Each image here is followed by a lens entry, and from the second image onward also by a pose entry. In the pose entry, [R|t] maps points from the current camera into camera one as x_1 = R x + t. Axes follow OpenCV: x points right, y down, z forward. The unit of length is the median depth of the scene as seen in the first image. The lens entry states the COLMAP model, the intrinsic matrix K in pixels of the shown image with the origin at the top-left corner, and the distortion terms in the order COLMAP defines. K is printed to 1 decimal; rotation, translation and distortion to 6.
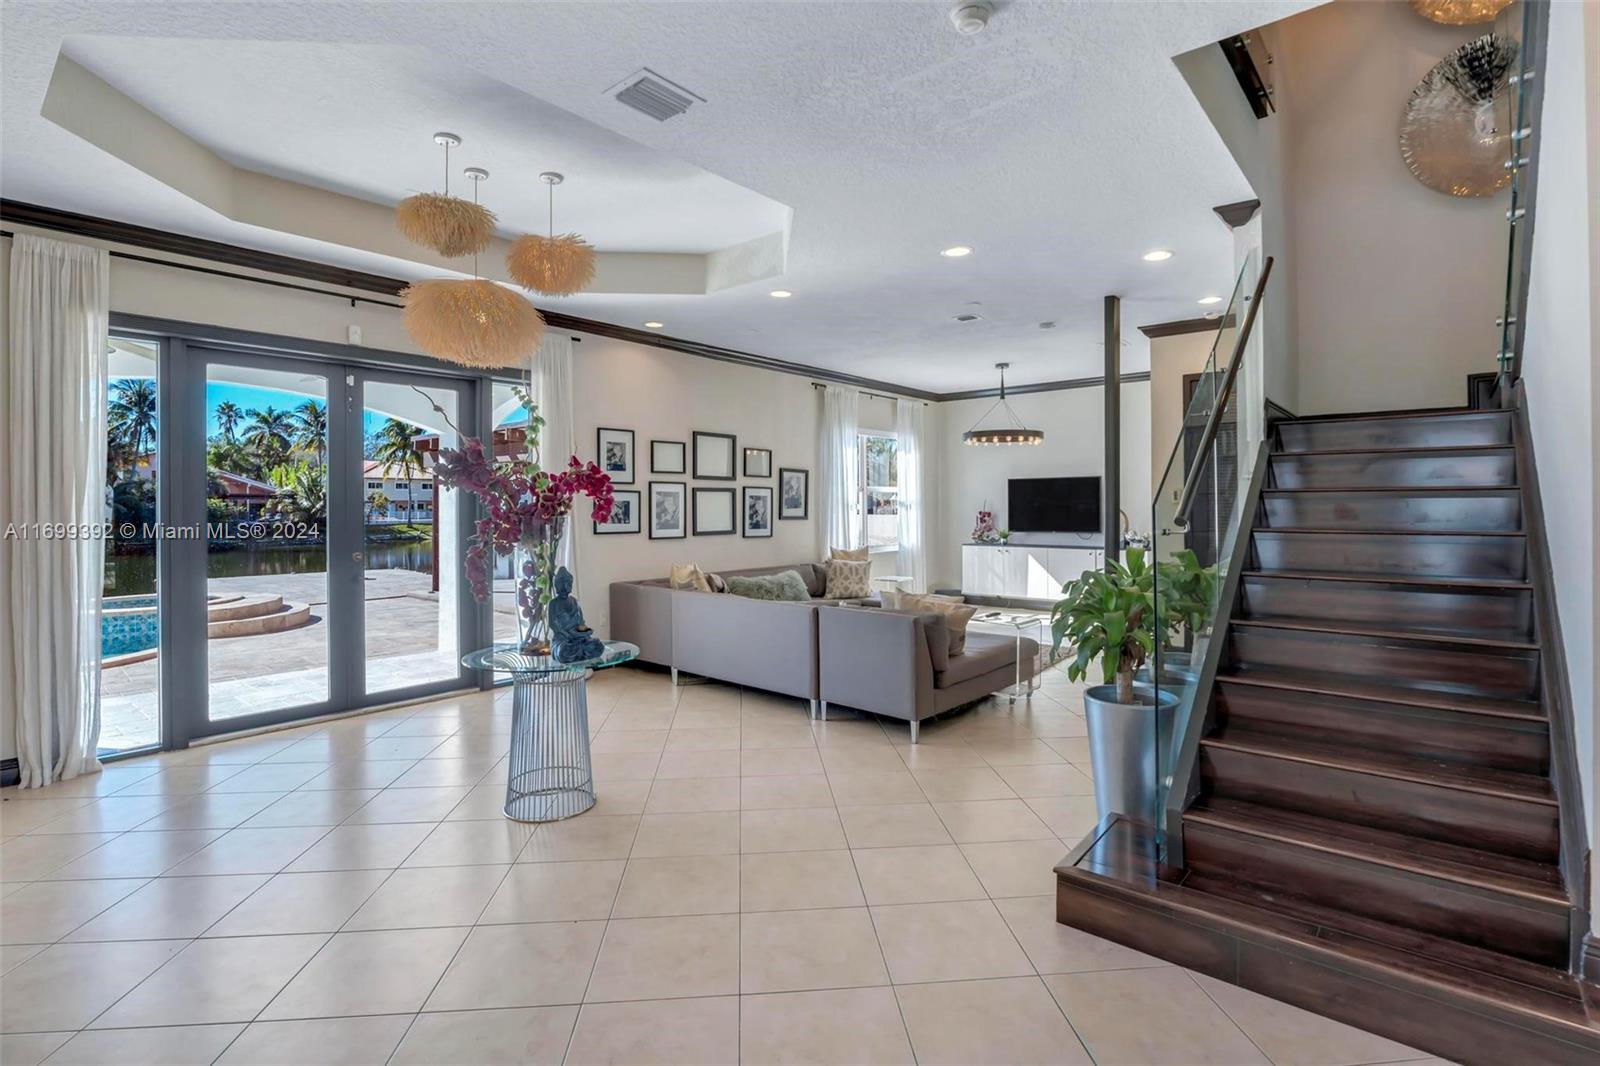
lens RADIAL K [[760.1, 0, 808.0], [0, 760.1, 500.3], [0, 0, 1]] dist [-0.003451, -0.000496]
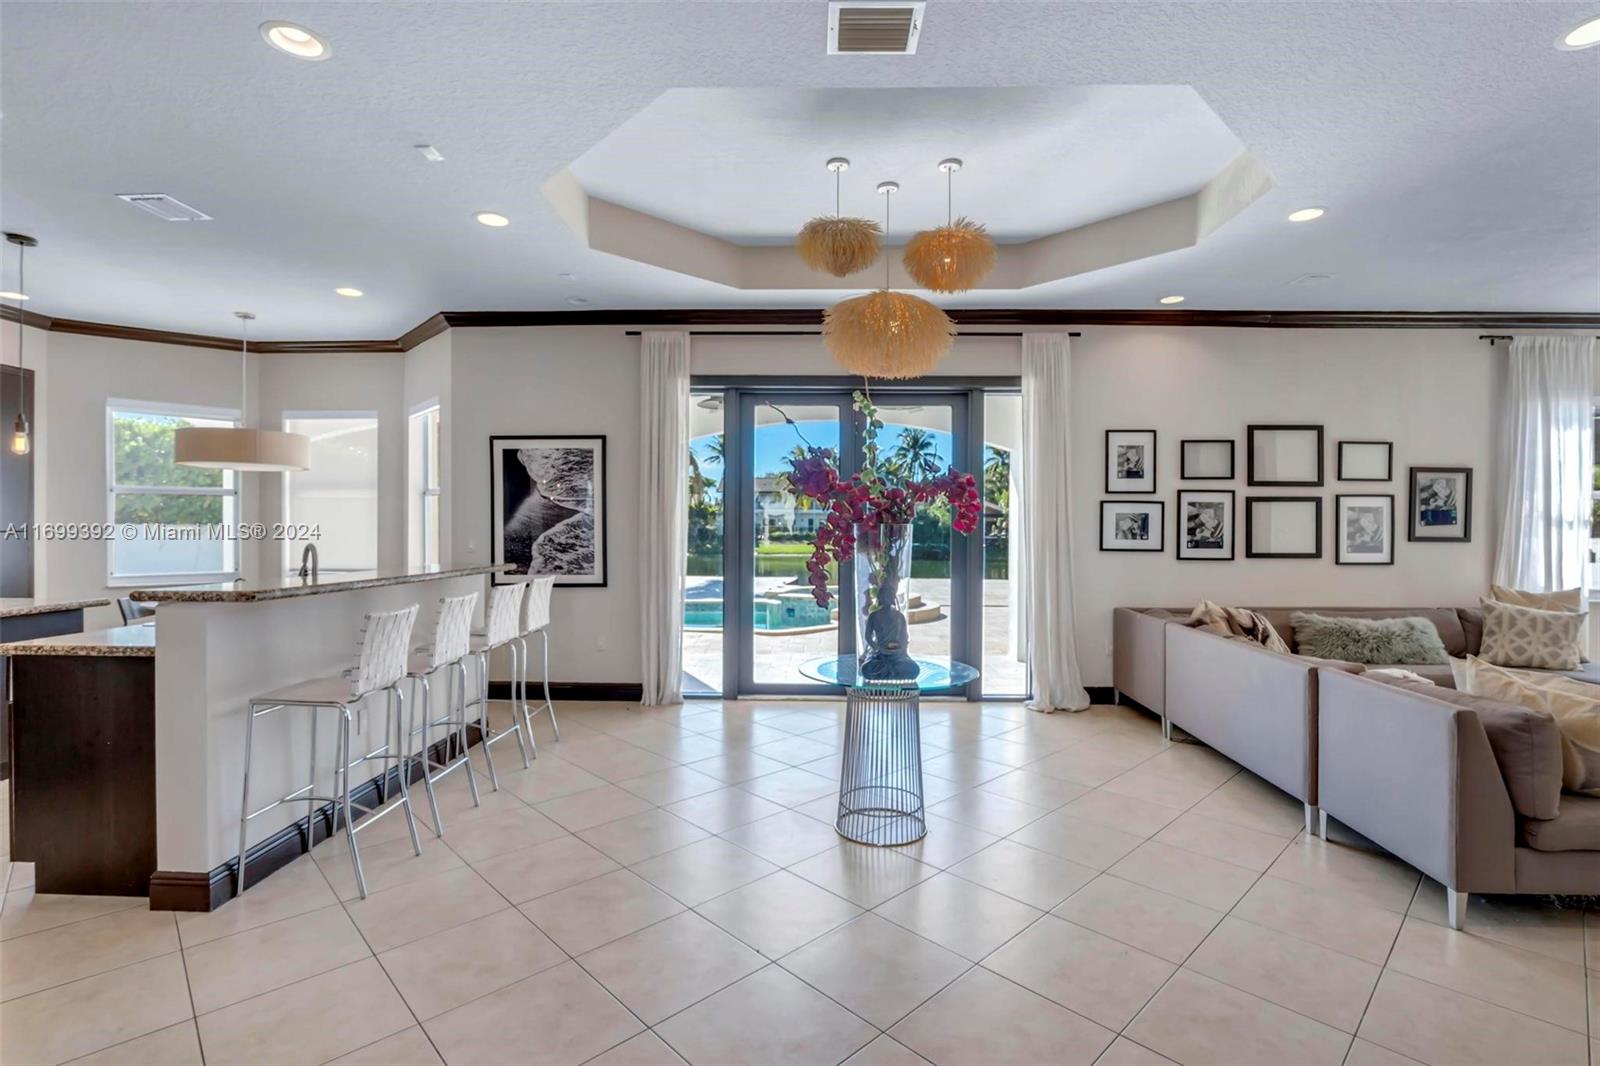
lens RADIAL K [[749.4, 0, 819.5], [0, 749.4, 525.7], [0, 0, 1]] dist [-0.013321, -0.000553]
pose [[0.636775, 0.008900, -0.770998, 0.200617], [-0.002782, 0.999953, 0.009245, 0.008966], [0.771044, -0.003742, 0.636770, 0.209598]]
